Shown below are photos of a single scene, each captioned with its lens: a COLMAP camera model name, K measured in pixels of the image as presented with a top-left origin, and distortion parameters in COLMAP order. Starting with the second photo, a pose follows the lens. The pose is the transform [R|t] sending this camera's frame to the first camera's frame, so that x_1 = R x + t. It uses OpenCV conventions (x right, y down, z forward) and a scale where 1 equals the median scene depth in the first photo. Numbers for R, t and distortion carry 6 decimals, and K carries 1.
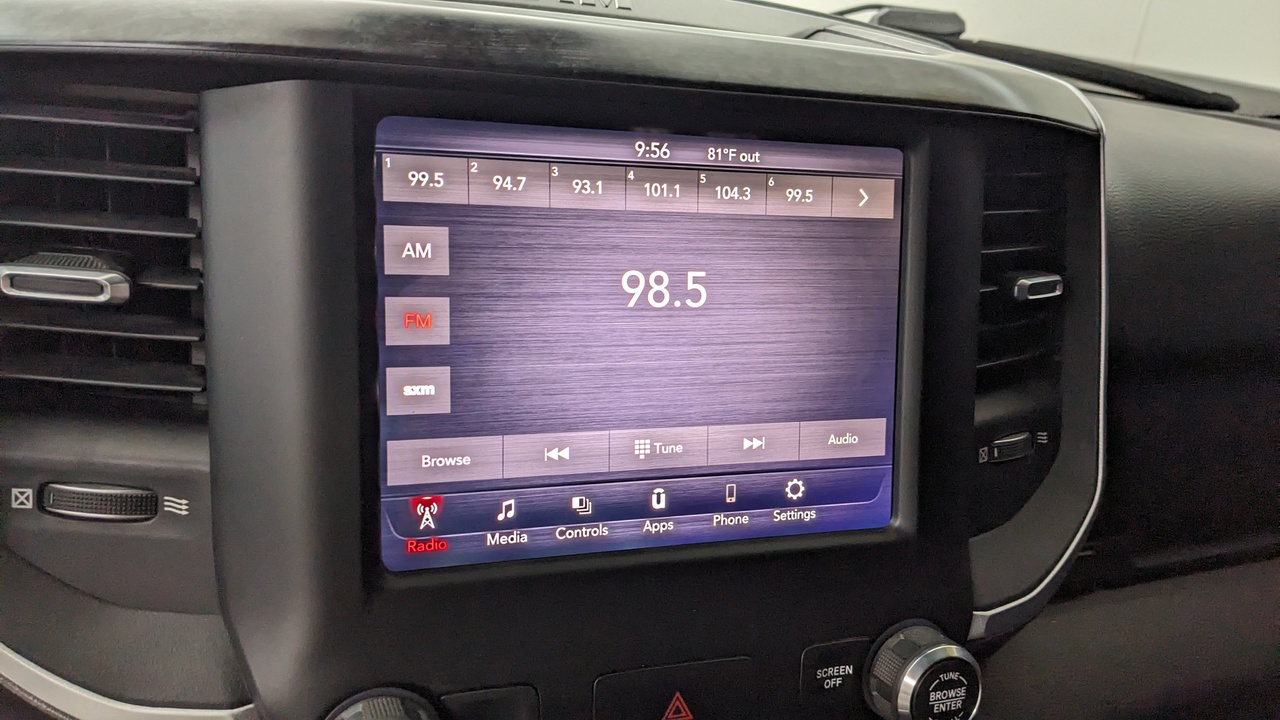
lens RADIAL K [[994.6, 0, 634.7], [0, 994.6, 371.7], [0, 0, 1]] dist [0.046687, -0.083384]
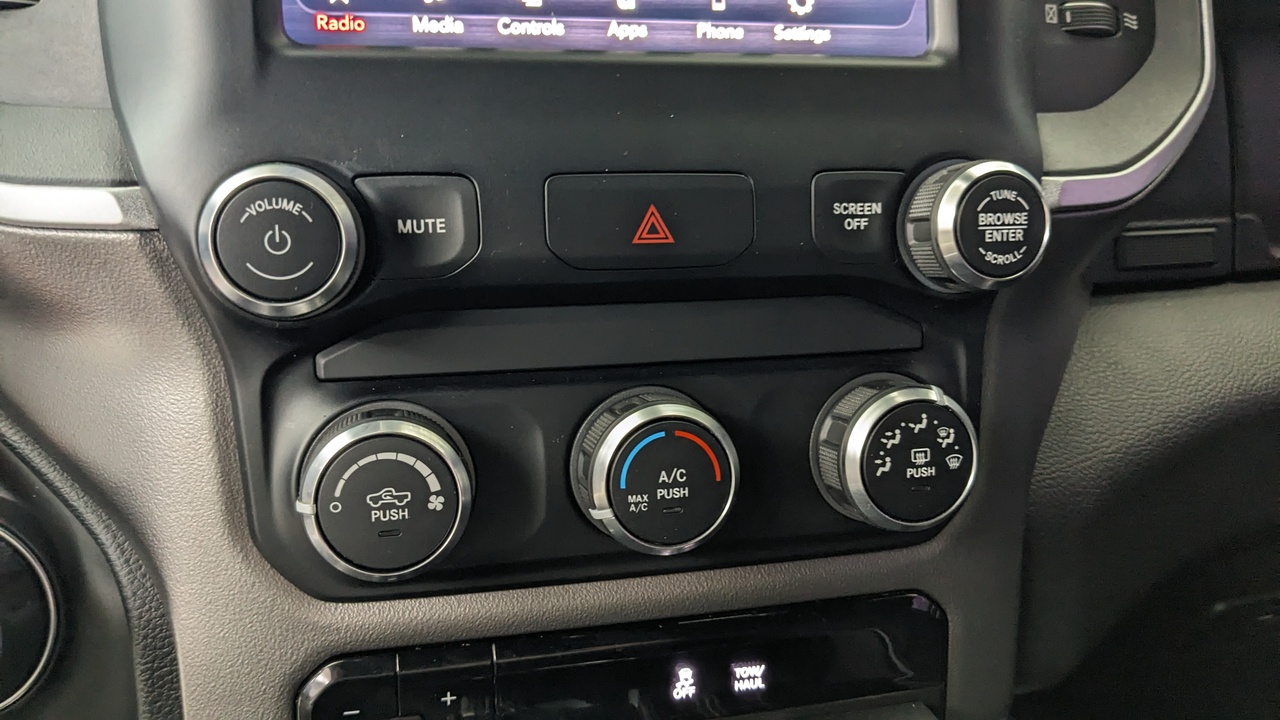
lens RADIAL K [[994.6, 0, 626.2], [0, 994.6, 388.6], [0, 0, 1]] dist [0.046687, -0.083384]
pose [[0.991099, -0.044966, -0.125300, 0.113571], [0.041746, 0.998730, -0.028203, 0.476980], [0.126409, 0.022721, 0.991718, 0.186783]]
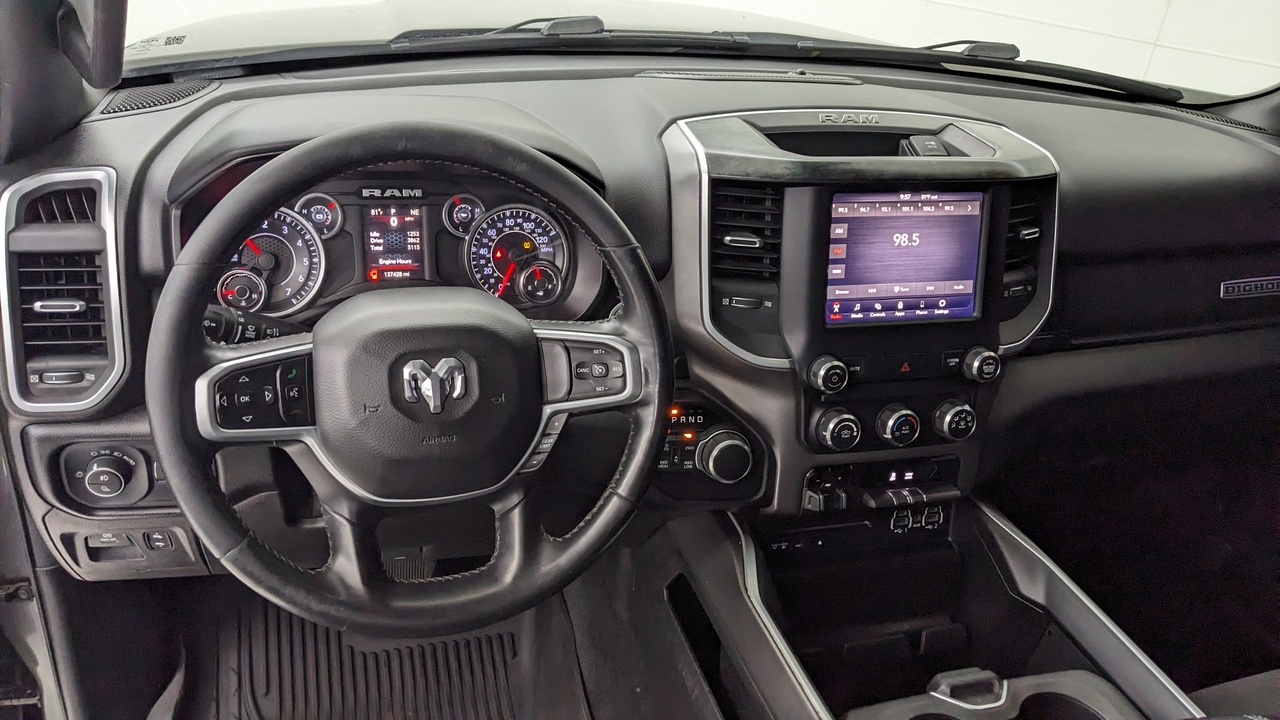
lens RADIAL K [[994.6, 0, 629.9], [0, 994.6, 369.5], [0, 0, 1]] dist [0.046687, -0.083384]
pose [[0.998607, 0.010781, -0.051657, -0.681755], [-0.003860, 0.991210, 0.132244, -0.089072], [0.052628, -0.131860, 0.989870, -2.269813]]
